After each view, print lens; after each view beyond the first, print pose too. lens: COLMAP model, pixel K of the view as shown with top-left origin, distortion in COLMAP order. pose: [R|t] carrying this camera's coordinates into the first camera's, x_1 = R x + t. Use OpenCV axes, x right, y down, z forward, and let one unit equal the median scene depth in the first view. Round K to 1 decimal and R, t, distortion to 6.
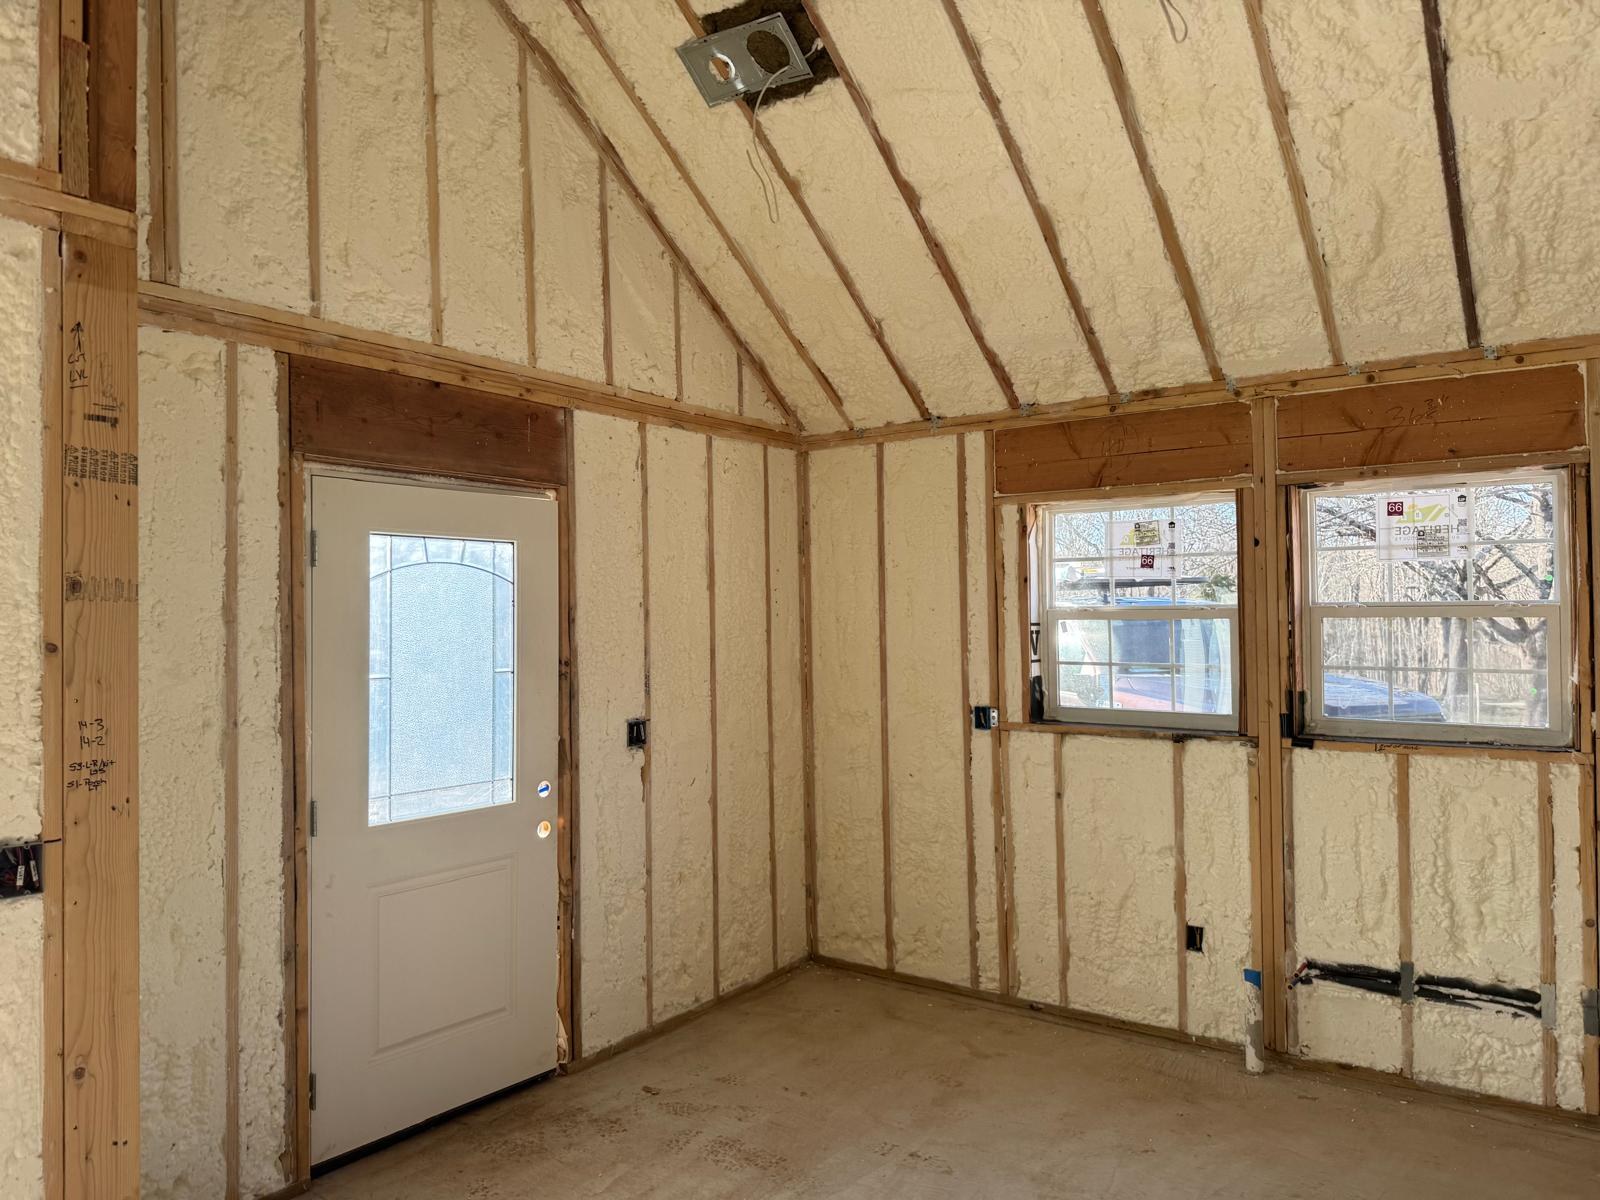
lens RADIAL K [[1132.1, 0, 800.0], [0, 1132.1, 600.0], [0, 0, 1]] dist [0.000737, -0.007186]
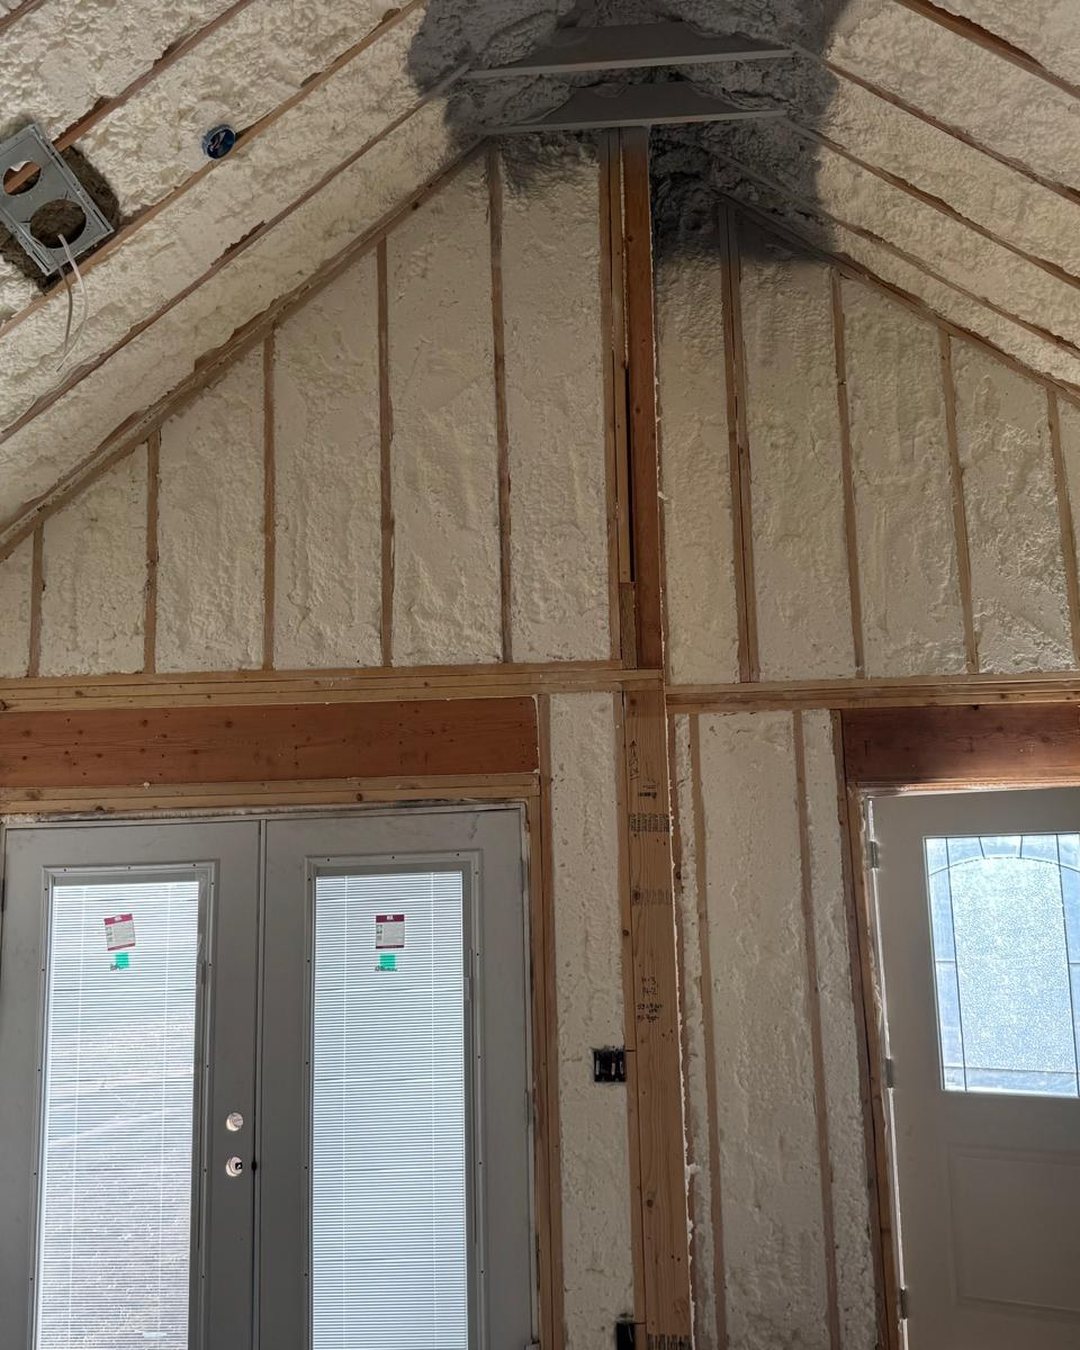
lens RADIAL K [[1210.4, 0, 540.0], [0, 1210.4, 675.0], [0, 0, 1]] dist [0.141154, -0.279319]
pose [[0.510704, -0.155867, -0.845510, 0.636670], [0.029951, 0.986058, -0.163686, -0.032042], [0.859235, 0.058271, 0.508252, -0.055843]]
